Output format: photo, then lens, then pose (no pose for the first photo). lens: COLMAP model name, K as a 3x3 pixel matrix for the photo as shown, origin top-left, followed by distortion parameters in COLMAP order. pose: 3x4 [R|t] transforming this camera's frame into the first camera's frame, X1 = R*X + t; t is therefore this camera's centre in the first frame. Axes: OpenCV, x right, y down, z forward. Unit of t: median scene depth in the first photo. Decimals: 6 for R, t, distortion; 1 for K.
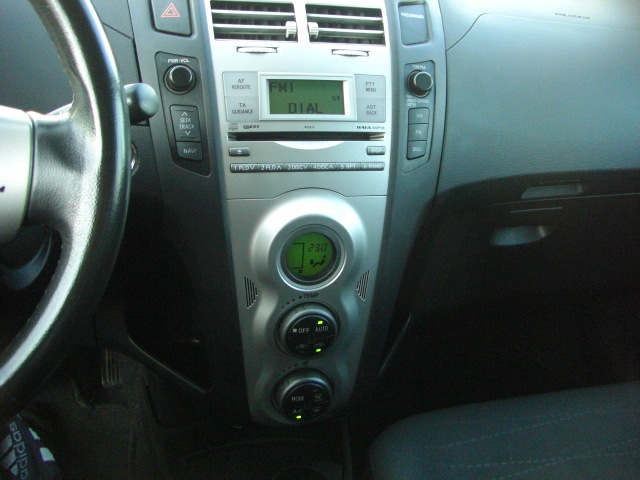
lens RADIAL K [[709.7, 0, 325.2], [0, 709.7, 203.9], [0, 0, 1]] dist [-0.131703, 0.000000]
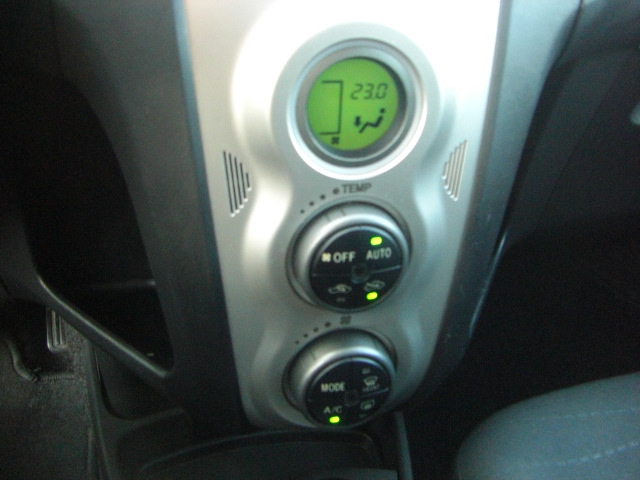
lens RADIAL K [[709.7, 0, 335.5], [0, 709.7, 204.3], [0, 0, 1]] dist [-0.131703, 0.000000]
pose [[0.999822, -0.018246, 0.004785, -0.037890], [0.017811, 0.996705, 0.079129, 0.100511], [-0.006213, -0.079030, 0.996853, 0.494864]]
